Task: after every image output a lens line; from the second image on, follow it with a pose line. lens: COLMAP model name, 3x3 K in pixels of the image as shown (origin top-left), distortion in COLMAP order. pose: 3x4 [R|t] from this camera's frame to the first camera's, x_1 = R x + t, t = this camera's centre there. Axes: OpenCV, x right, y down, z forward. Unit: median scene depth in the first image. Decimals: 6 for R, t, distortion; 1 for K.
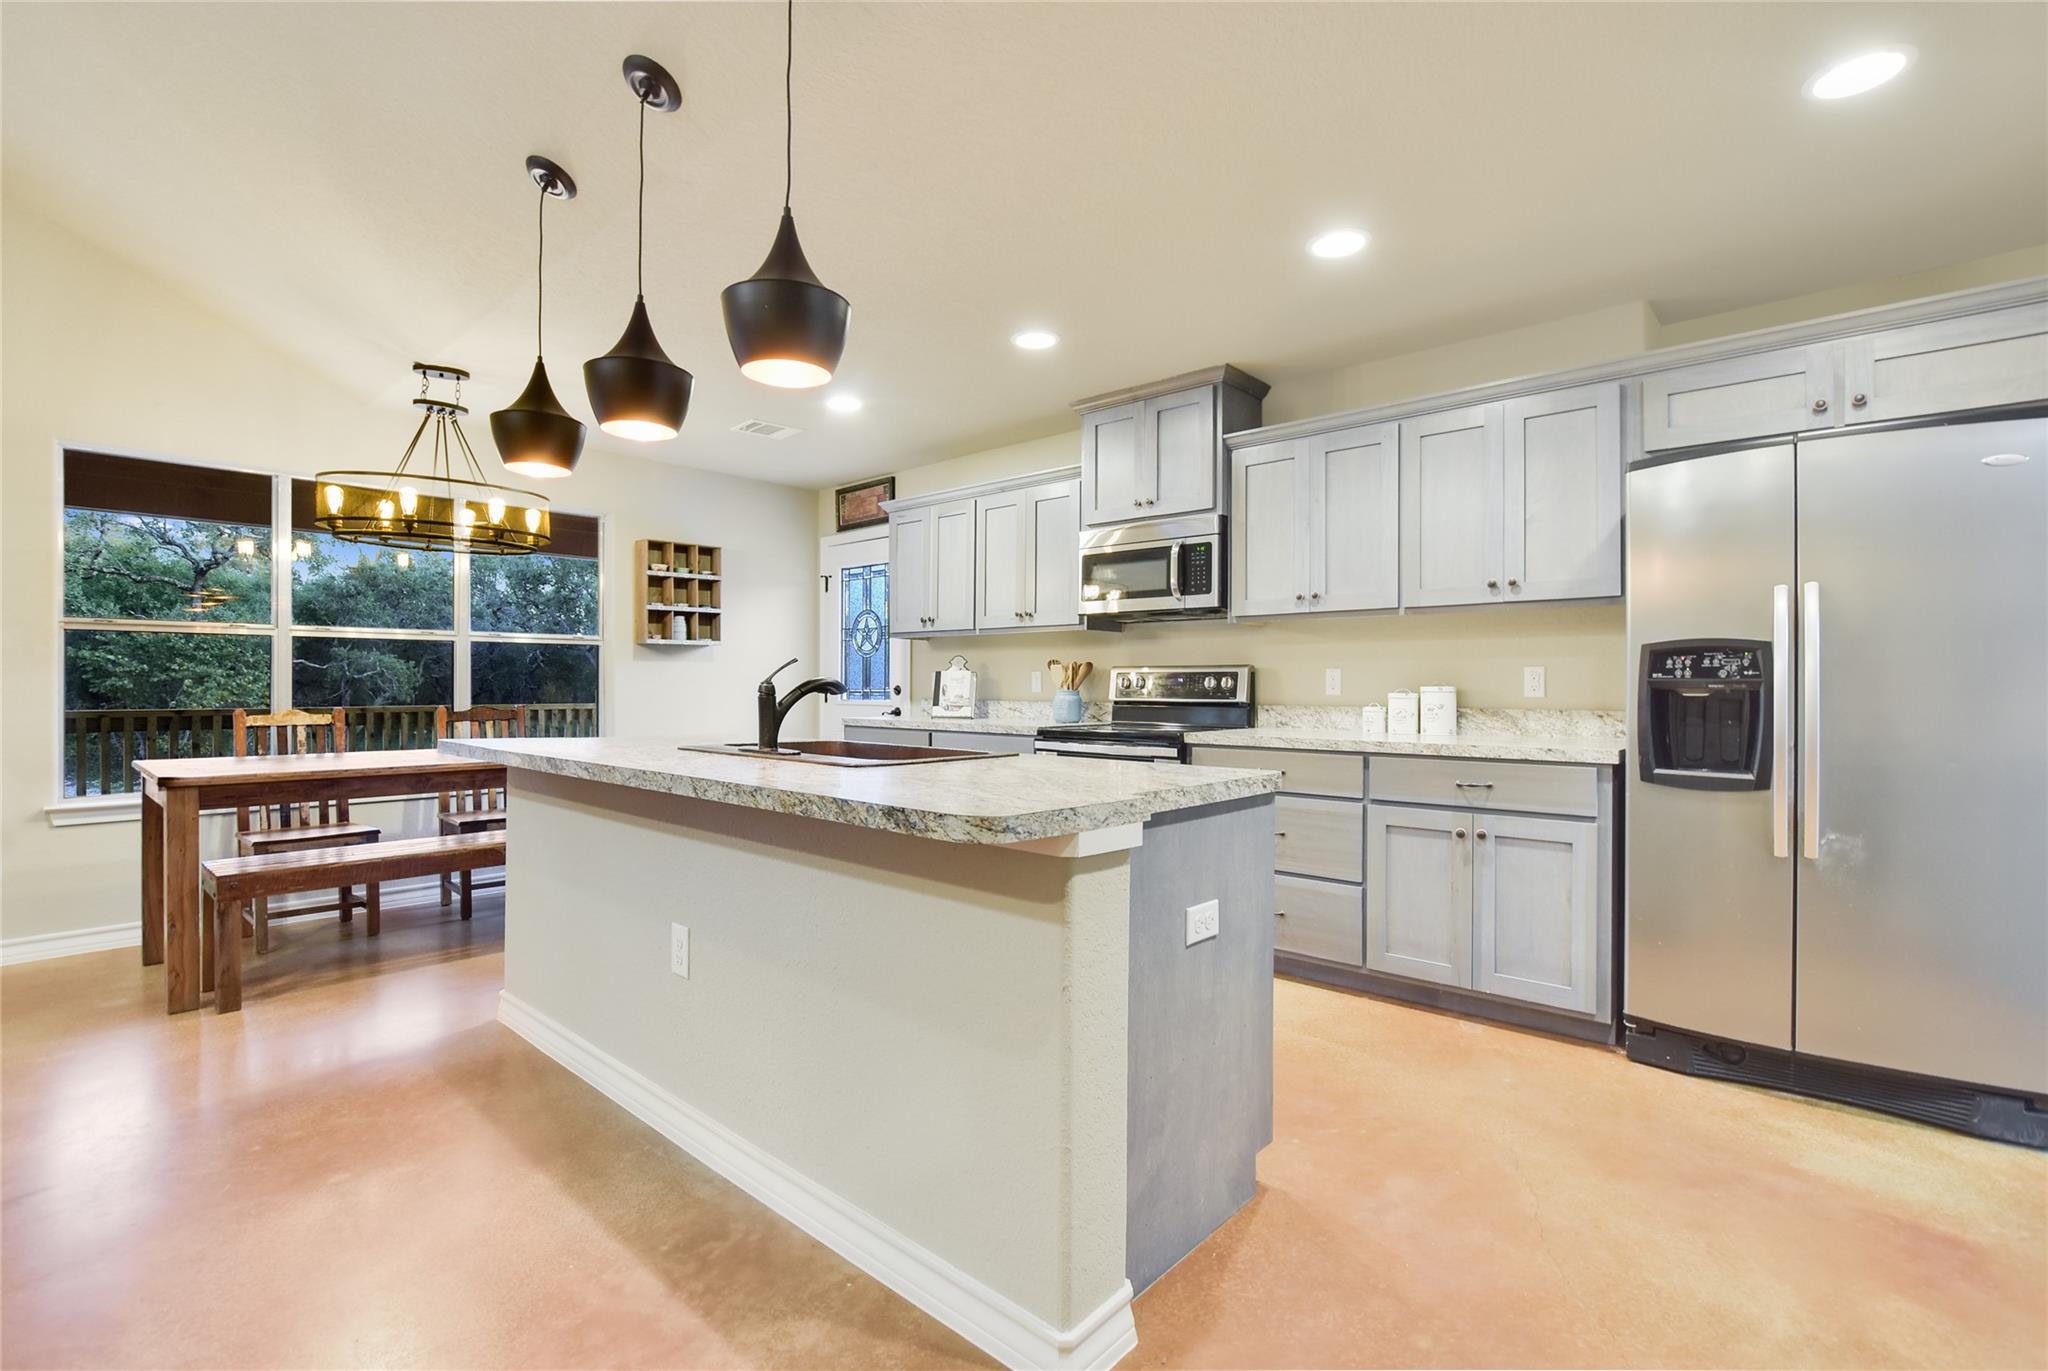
lens RADIAL K [[943.4, 0, 1019.0], [0, 943.4, 681.5], [0, 0, 1]] dist [-0.020985, 0.000416]
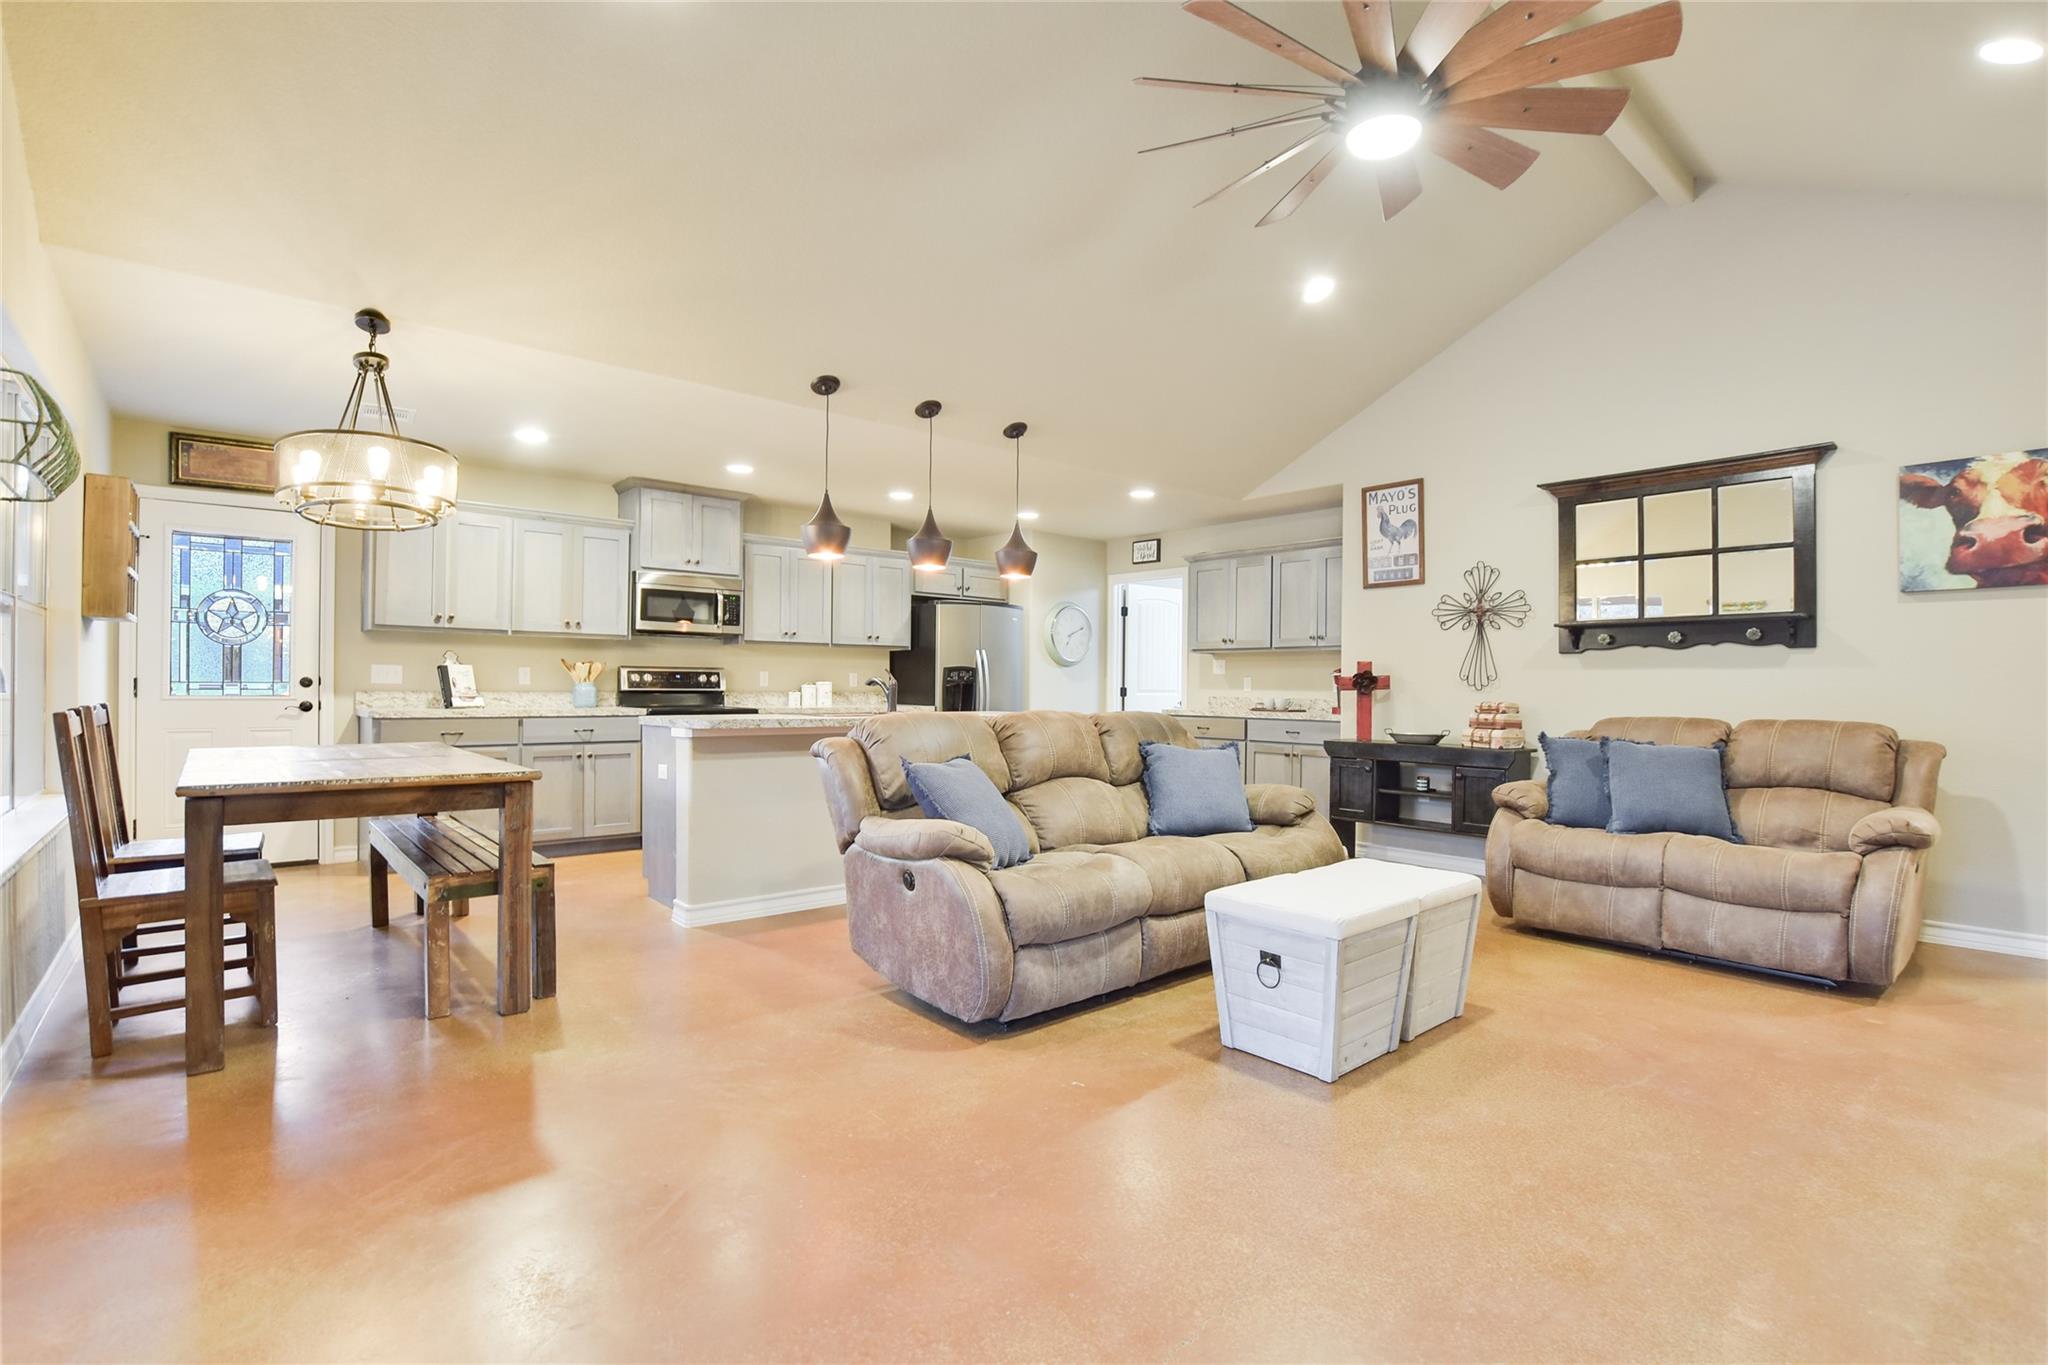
lens RADIAL K [[943.4, 0, 1019.0], [0, 943.4, 678.5], [0, 0, 1]] dist [-0.020985, 0.000416]
pose [[0.128544, 0.005216, 0.991690, -1.363956], [-0.011523, 0.999927, -0.003766, 0.001127], [-0.991637, -0.010943, 0.128594, 0.278644]]
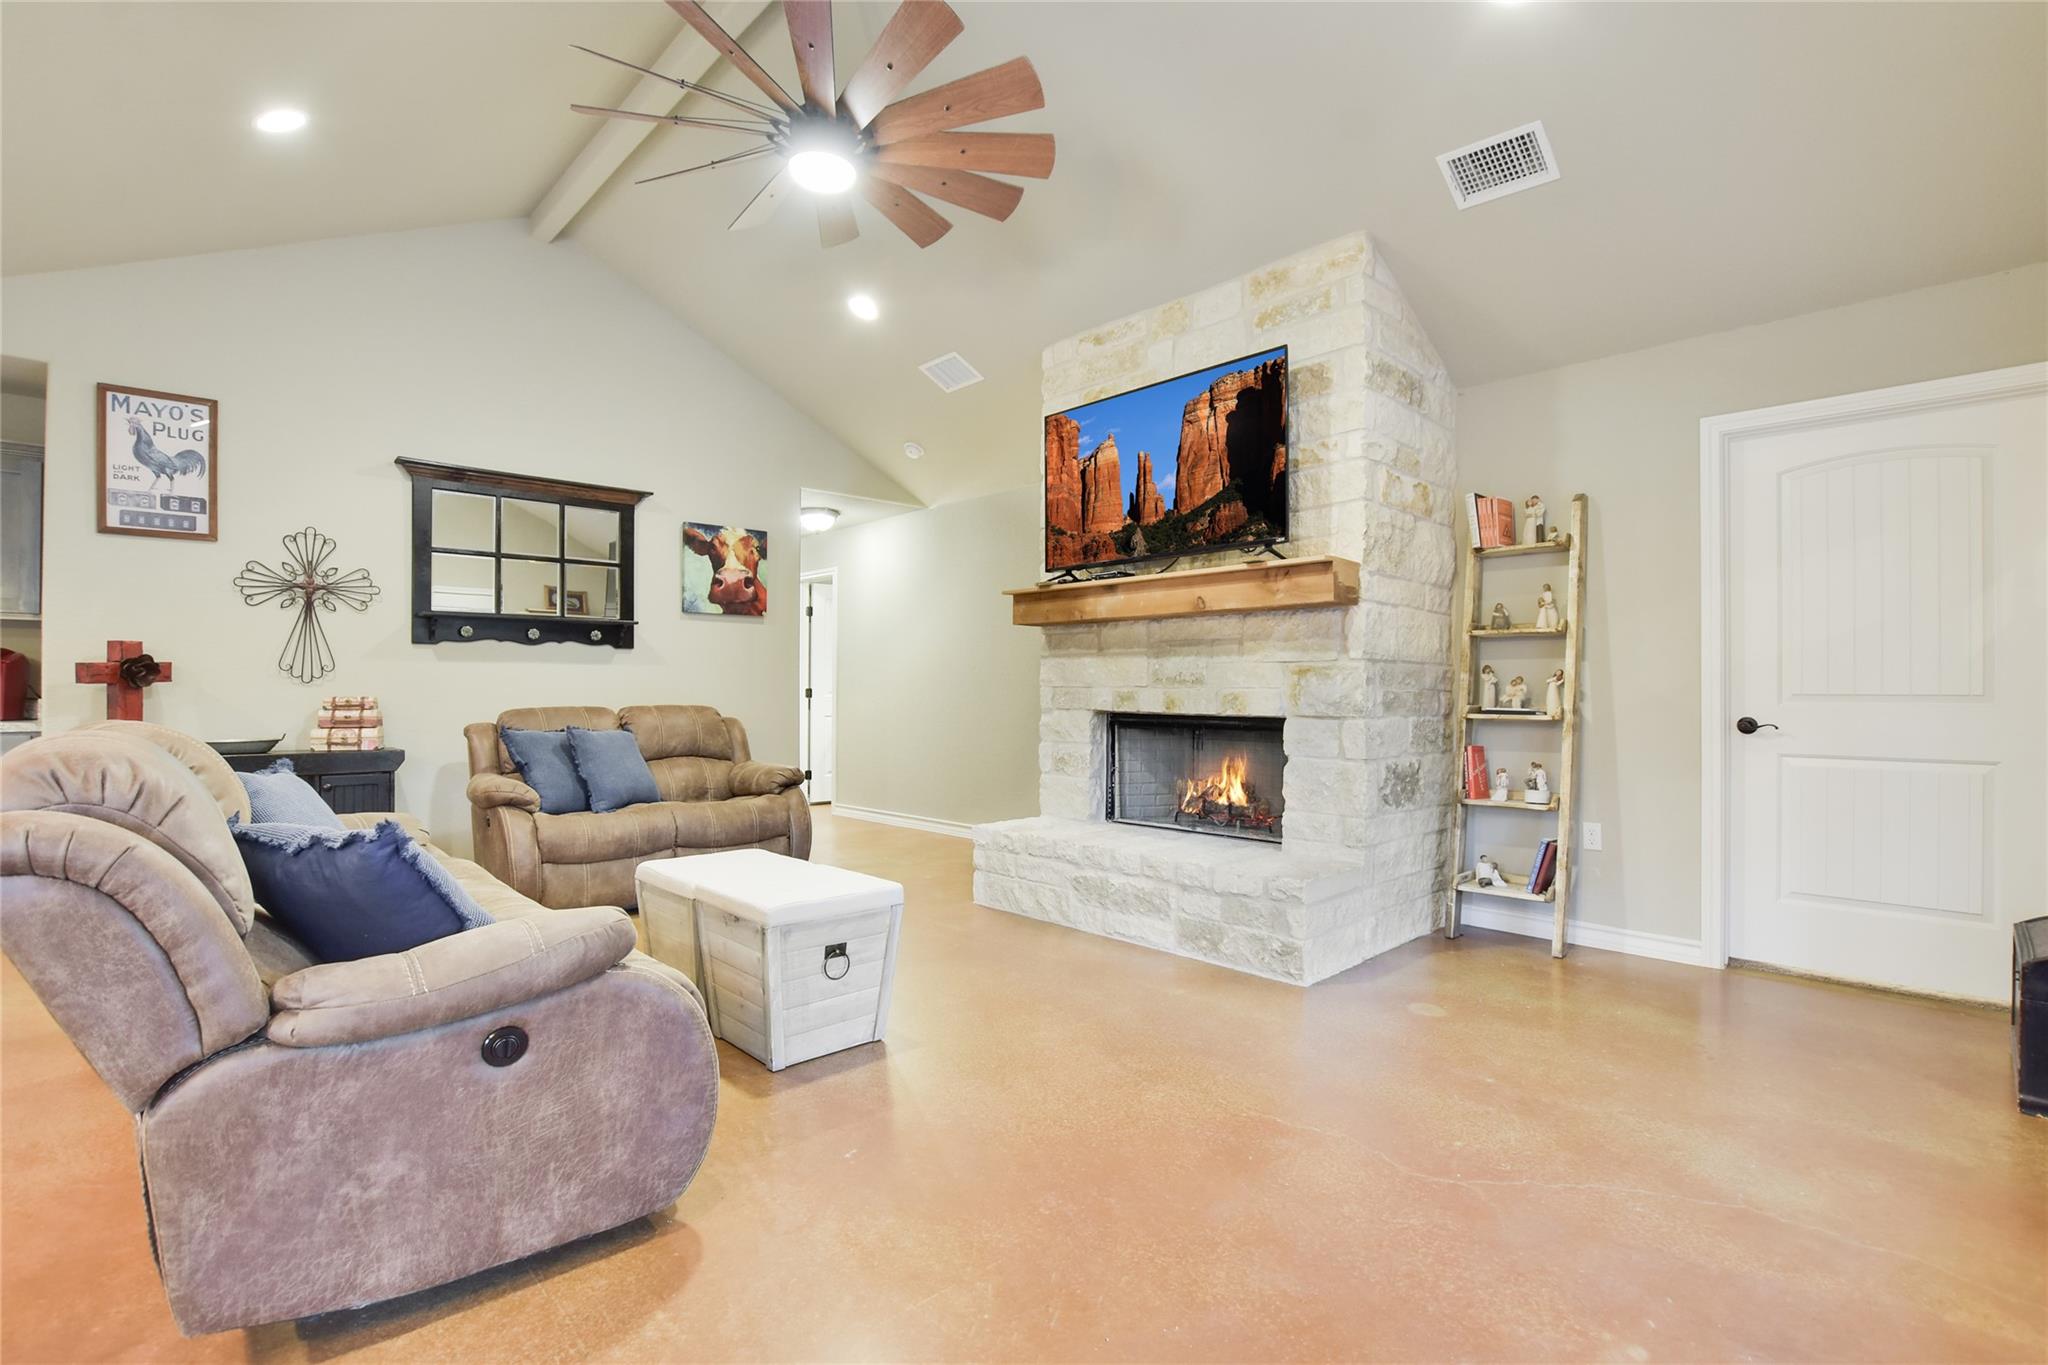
lens RADIAL K [[943.4, 0, 1019.0], [0, 943.4, 678.5], [0, 0, 1]] dist [-0.020985, 0.000416]
pose [[-0.996077, -0.004458, 0.088378, -0.882871], [-0.005859, 0.999861, -0.015605, 0.012376], [-0.088296, -0.016062, -0.995965, 0.821117]]
